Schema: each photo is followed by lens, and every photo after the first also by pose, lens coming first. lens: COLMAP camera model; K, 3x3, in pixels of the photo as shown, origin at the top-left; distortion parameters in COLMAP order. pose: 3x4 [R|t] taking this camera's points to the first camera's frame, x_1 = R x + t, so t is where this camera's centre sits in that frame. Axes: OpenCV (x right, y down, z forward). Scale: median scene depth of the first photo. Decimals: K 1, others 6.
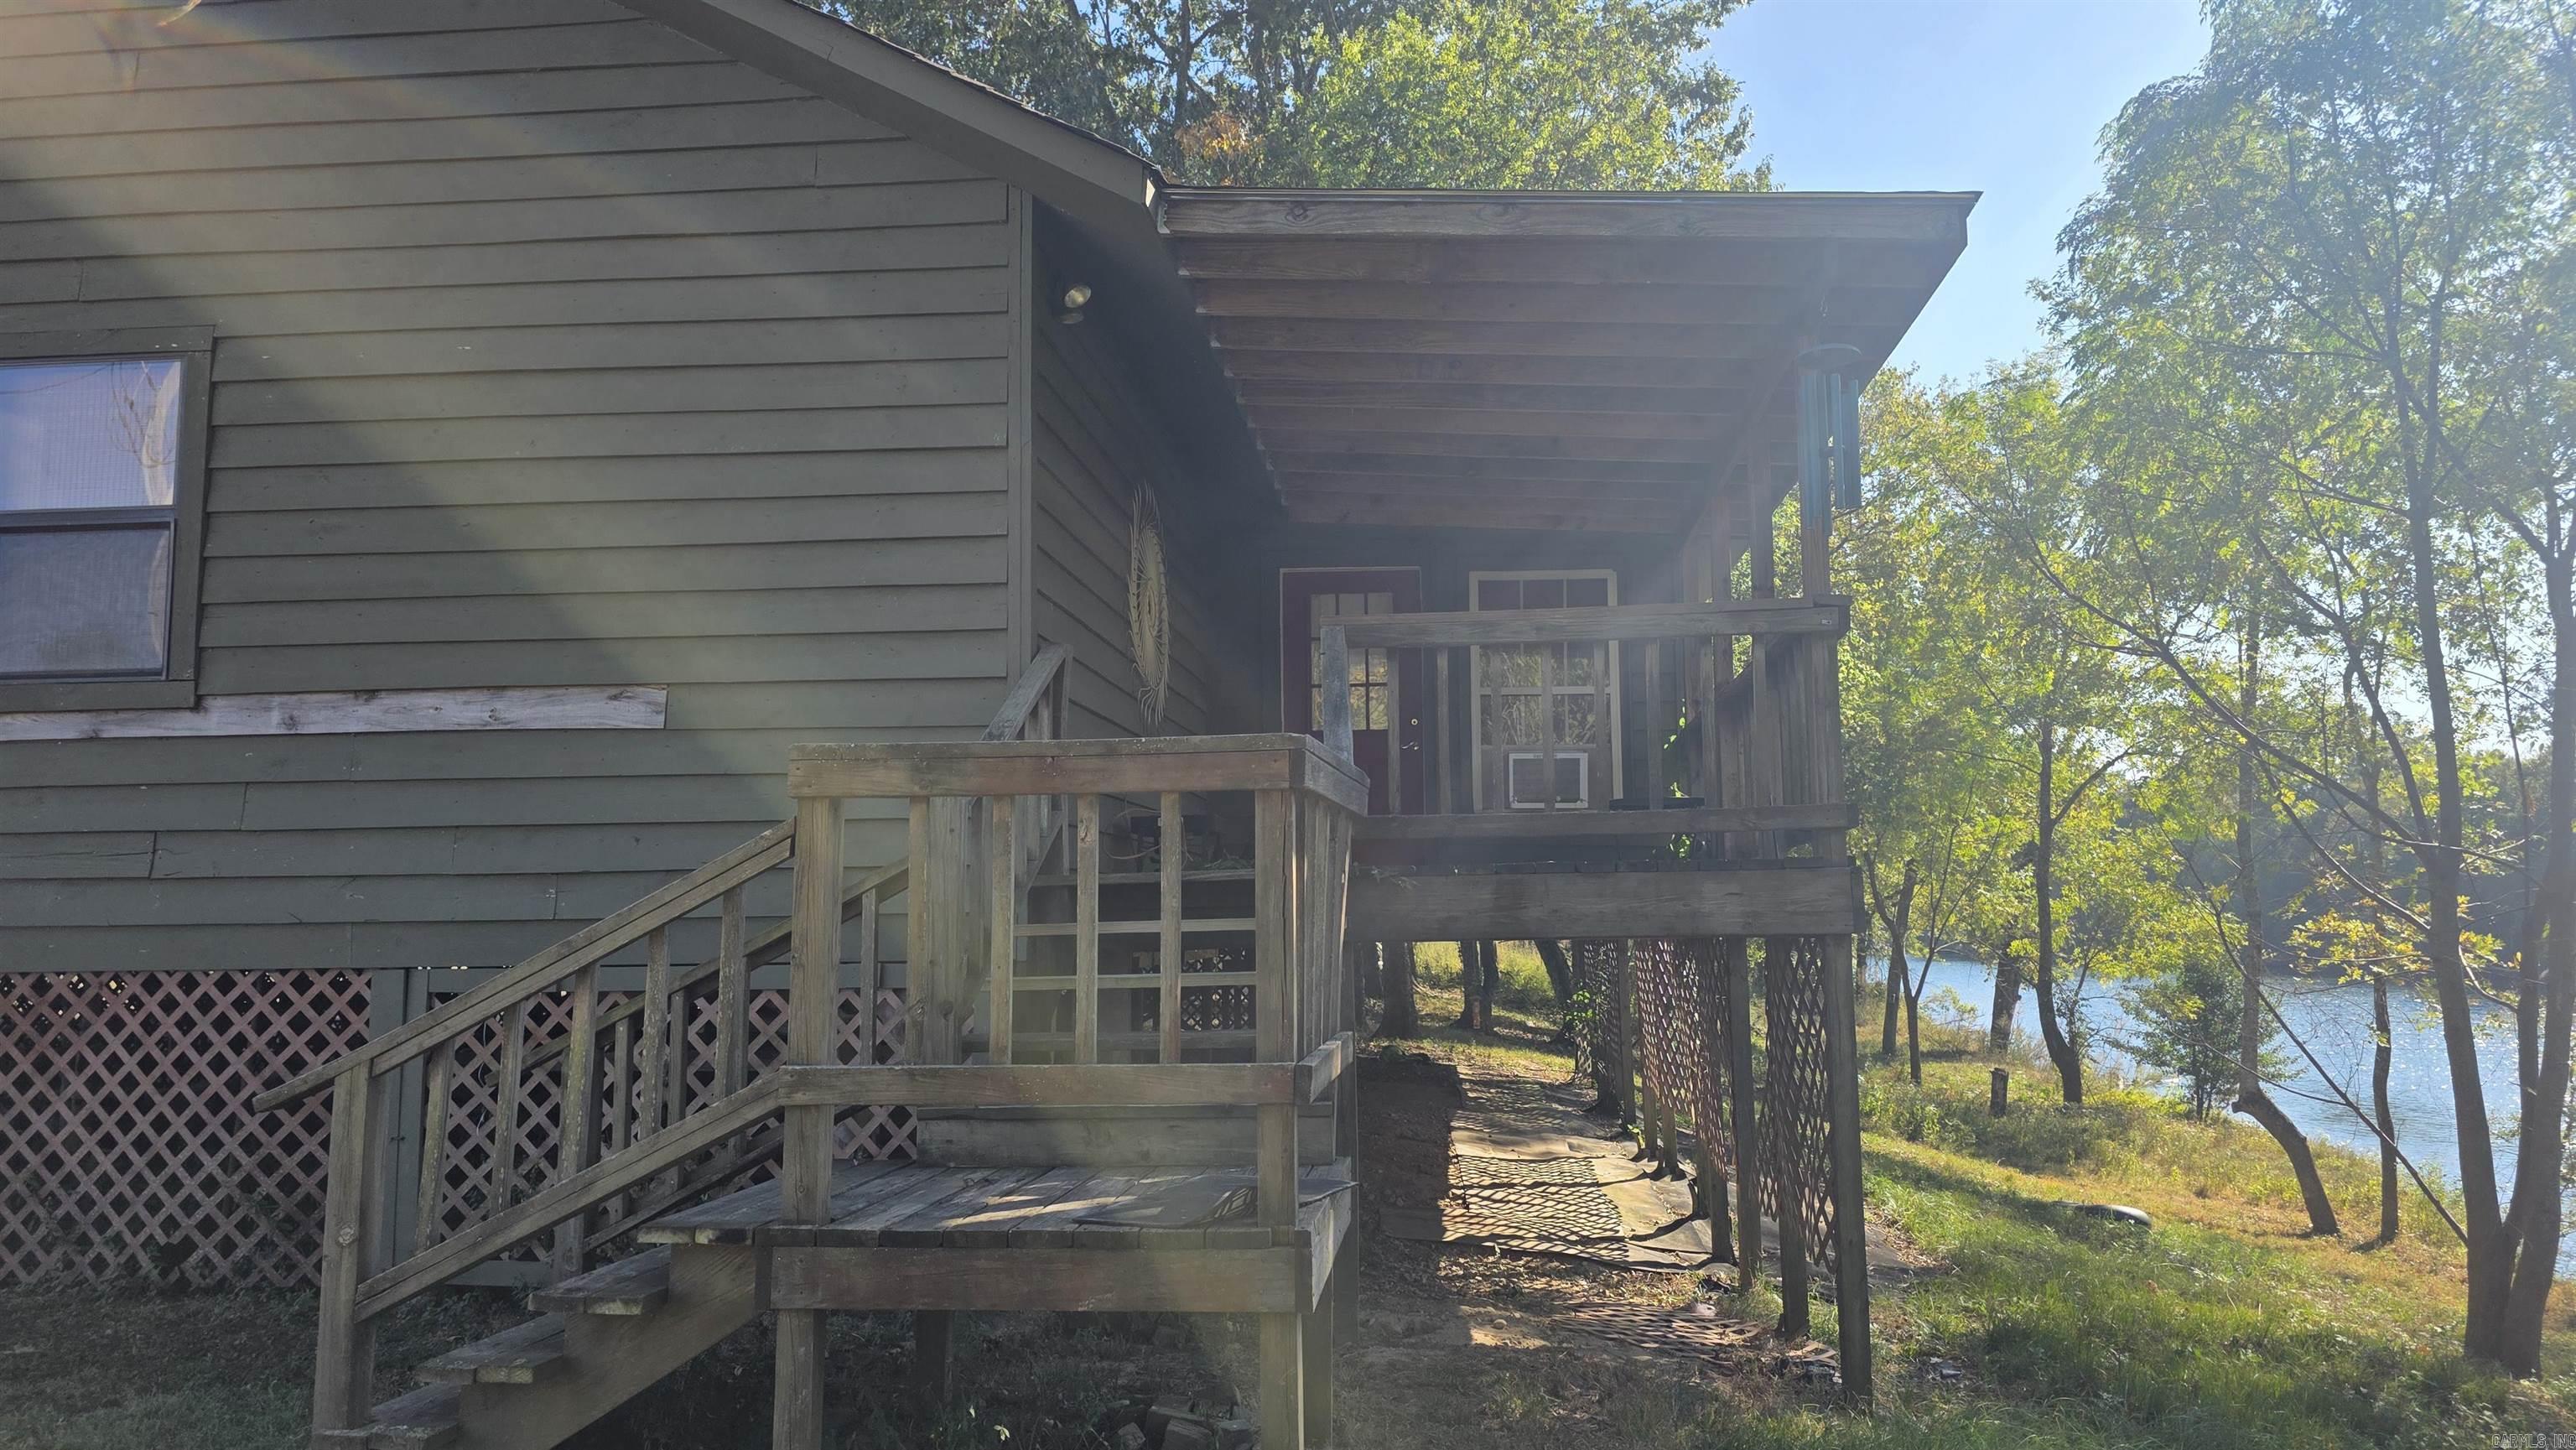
lens RADIAL K [[1735.1, 0, 1283.9], [0, 1735.1, 743.4], [0, 0, 1]] dist [0.063981, -0.061074]
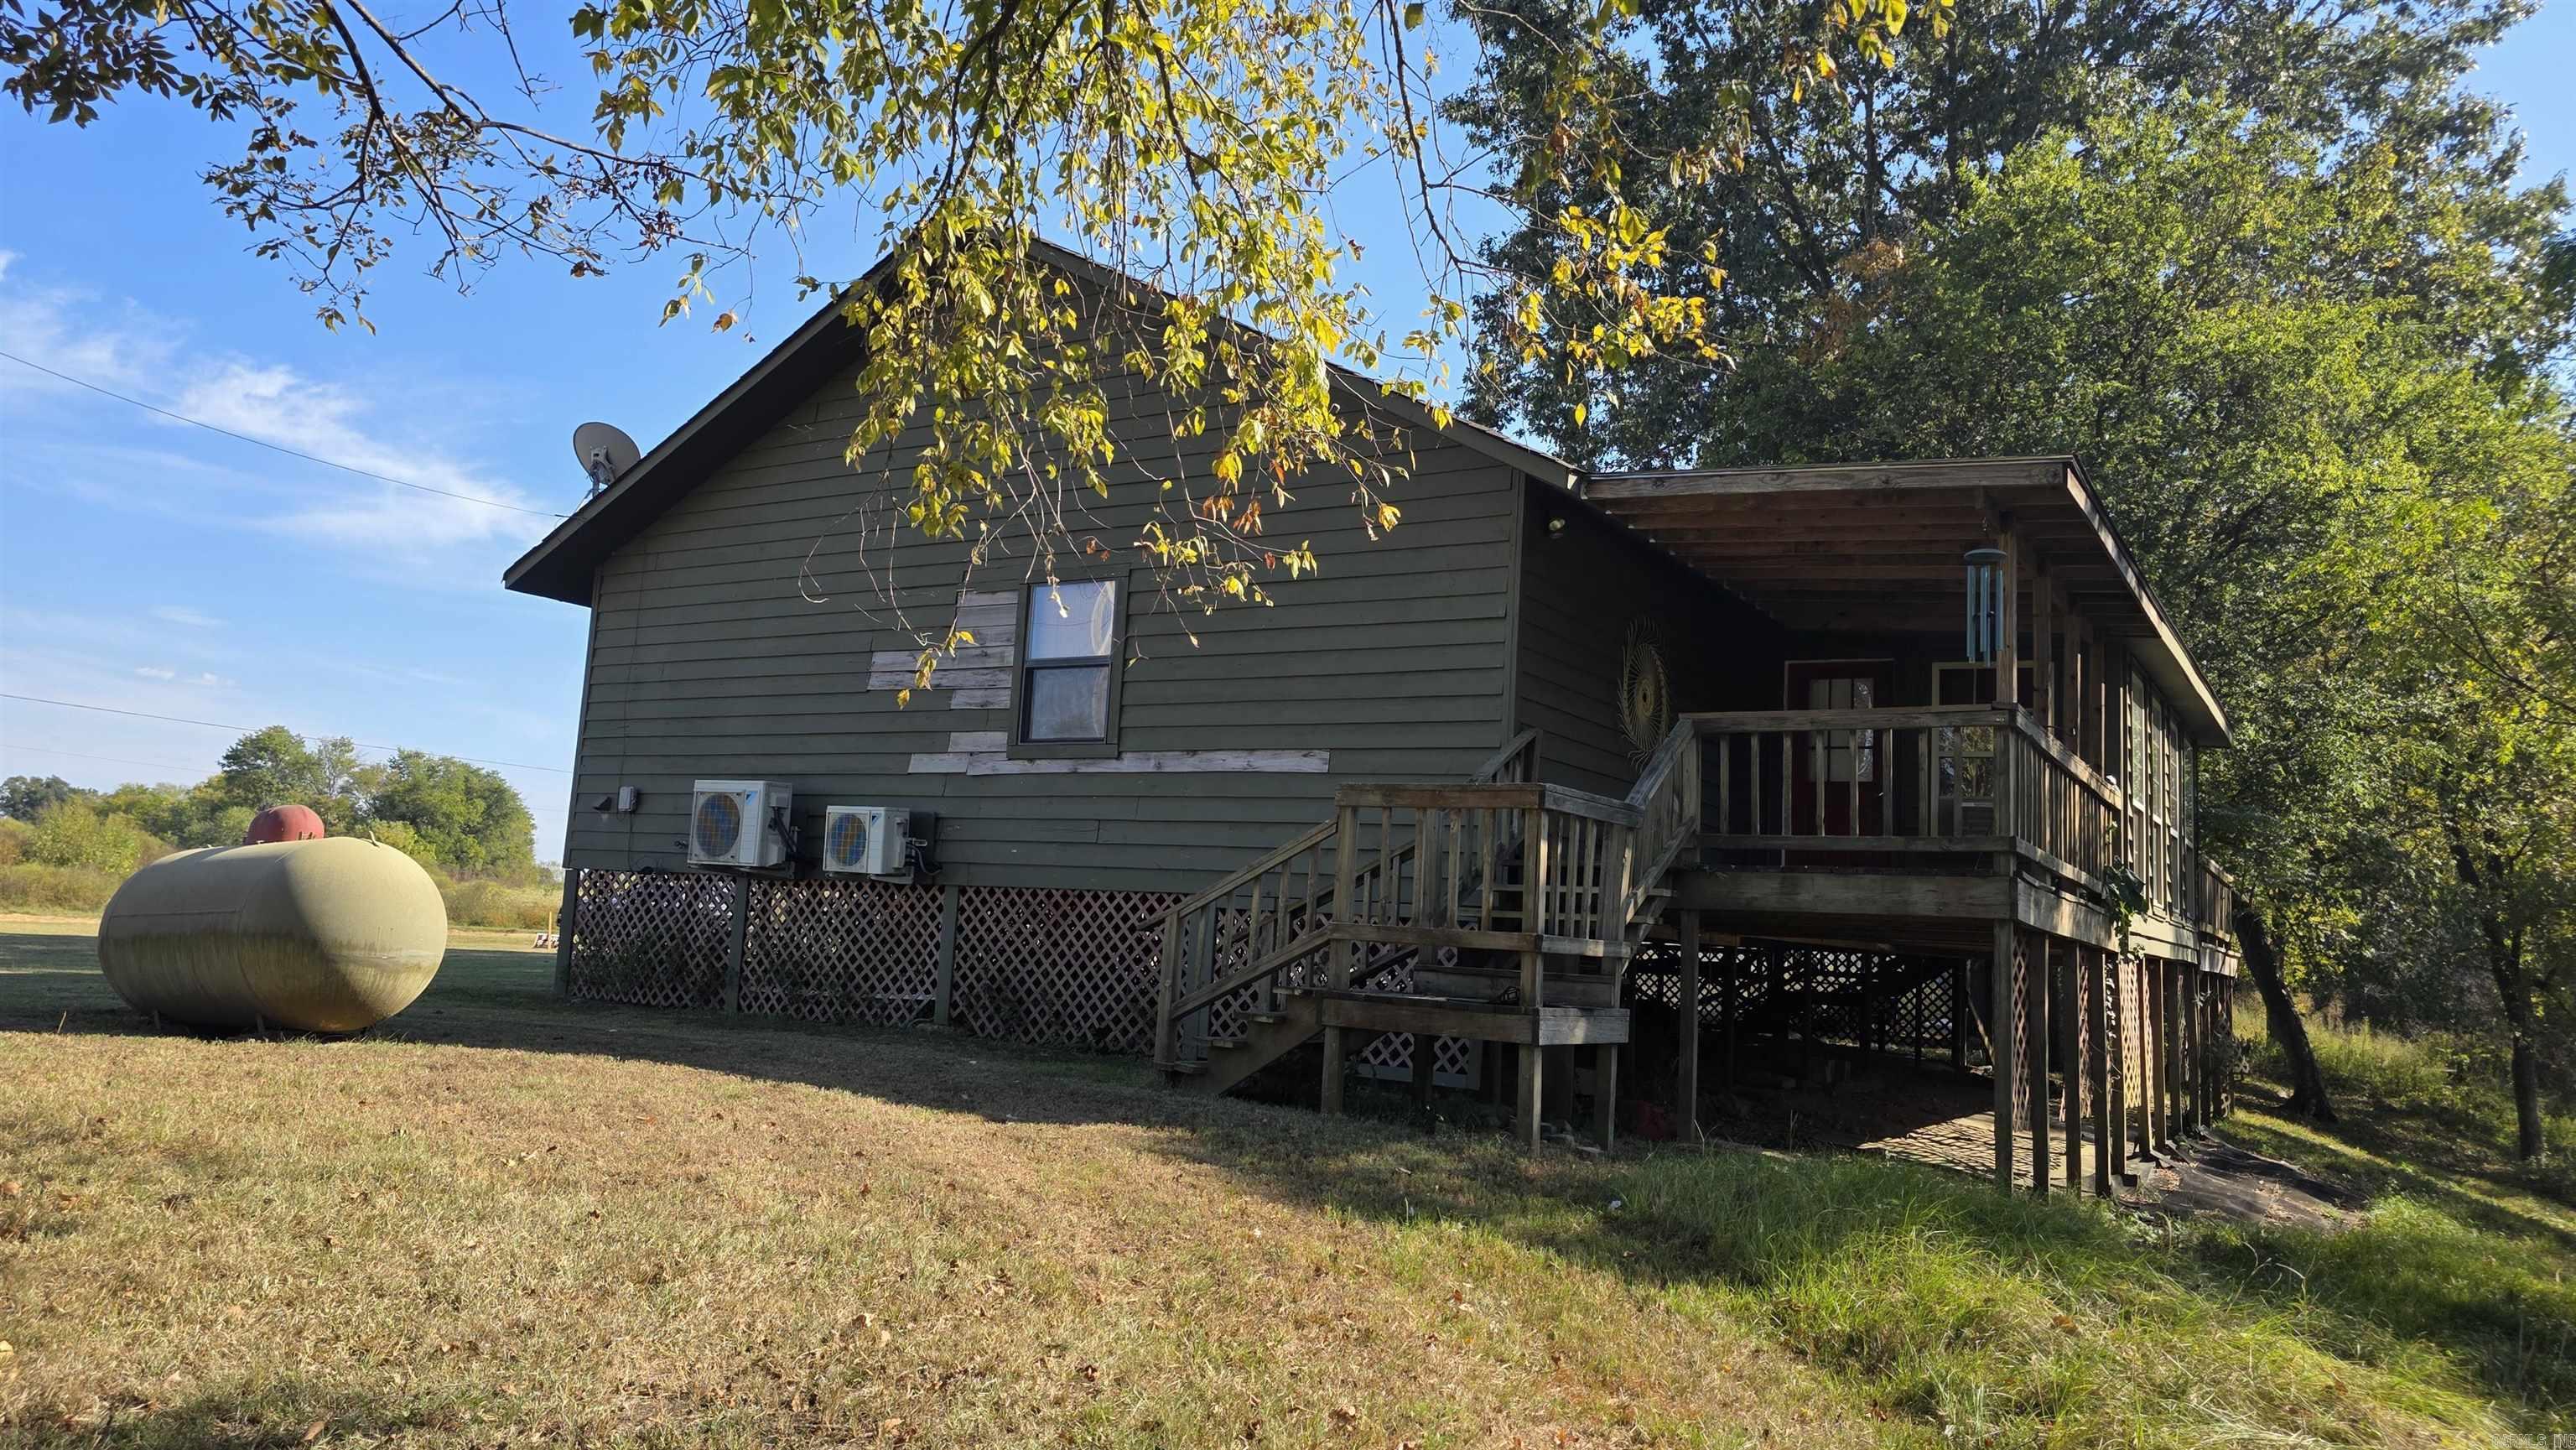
lens RADIAL K [[1735.1, 0, 1286.2], [0, 1735.1, 701.4], [0, 0, 1]] dist [0.063981, -0.061074]
pose [[0.898866, -0.000777, -0.438223, 0.411776], [-0.019110, 0.998978, -0.040969, -0.007502], [0.437807, 0.045200, 0.897932, -0.678664]]
